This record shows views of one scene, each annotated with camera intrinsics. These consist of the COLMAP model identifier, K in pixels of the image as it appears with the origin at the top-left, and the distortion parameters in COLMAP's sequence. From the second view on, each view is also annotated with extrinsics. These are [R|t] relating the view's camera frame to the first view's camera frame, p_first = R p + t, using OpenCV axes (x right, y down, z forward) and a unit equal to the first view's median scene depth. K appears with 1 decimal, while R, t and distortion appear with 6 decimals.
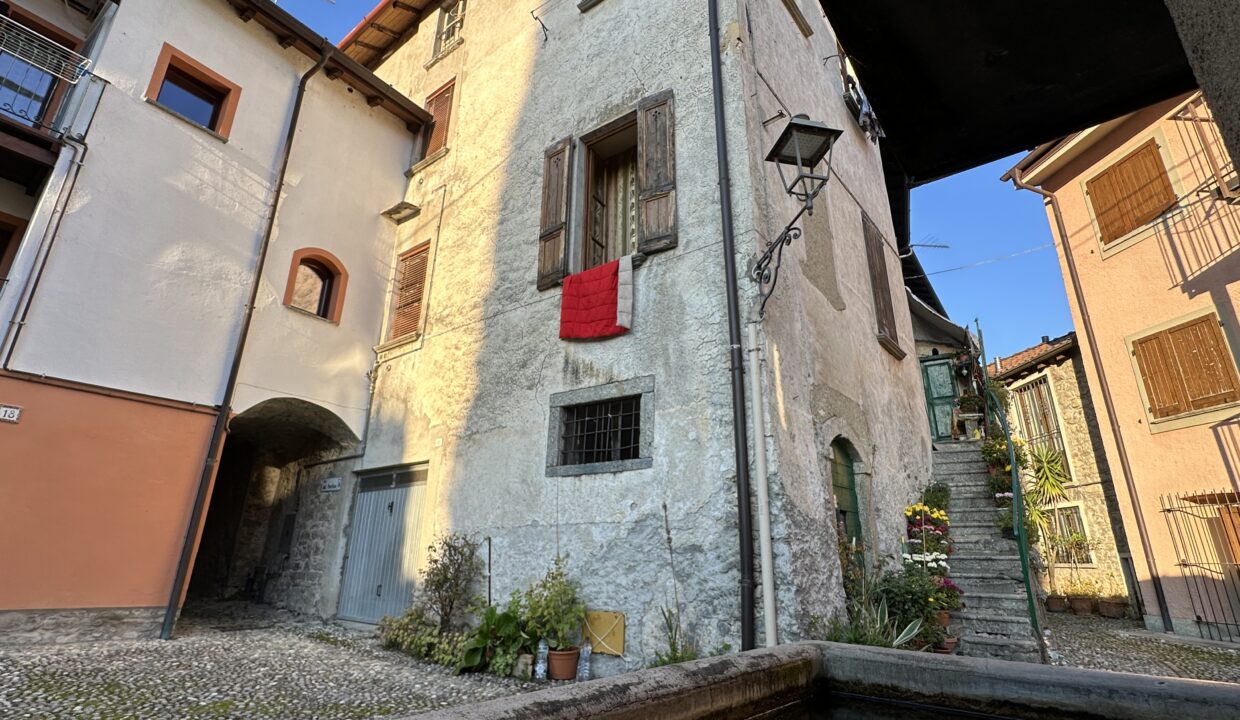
lens RADIAL K [[575.8, 0, 620.5], [0, 575.8, 362.4], [0, 0, 1]] dist [-0.002401, -0.000287]
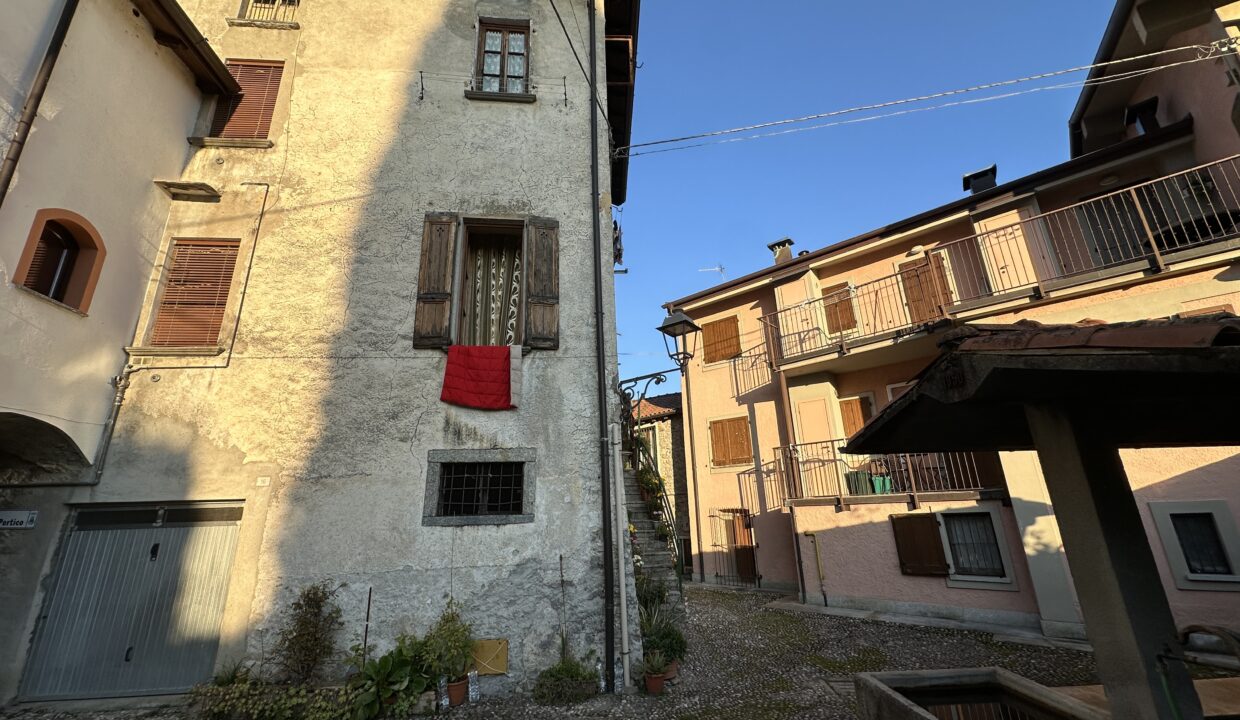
lens RADIAL K [[490.3, 0, 618.9], [0, 490.3, 361.1], [0, 0, 1]] dist [-0.002449, 0.000324]
pose [[0.741279, 0.166500, 0.650218, -0.430824], [-0.178865, 0.982715, -0.047727, -0.118041], [-0.646926, -0.080923, 0.758247, 0.034604]]
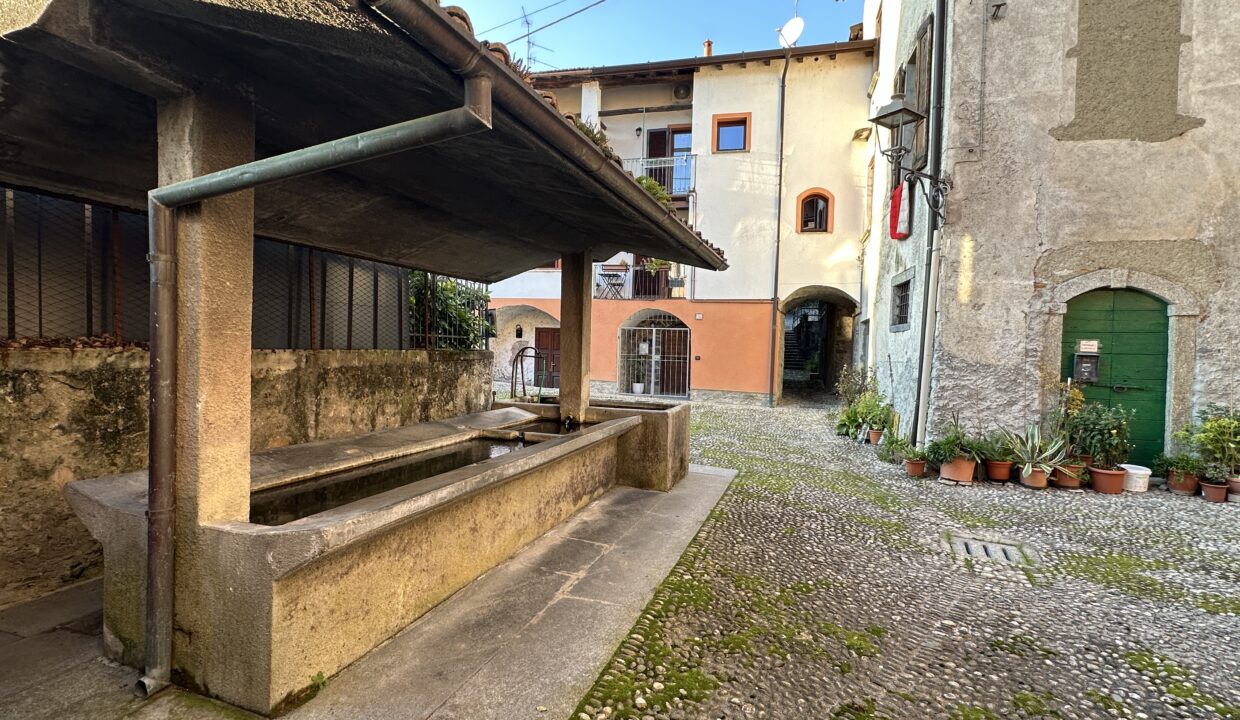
lens RADIAL K [[575.8, 0, 620.2], [0, 575.8, 361.2], [0, 0, 1]] dist [-0.002401, -0.000287]
pose [[0.366004, 0.018670, -0.930426, 0.871733], [0.280499, 0.951088, 0.129425, -0.111602], [0.887334, -0.308354, 0.342865, -0.177345]]
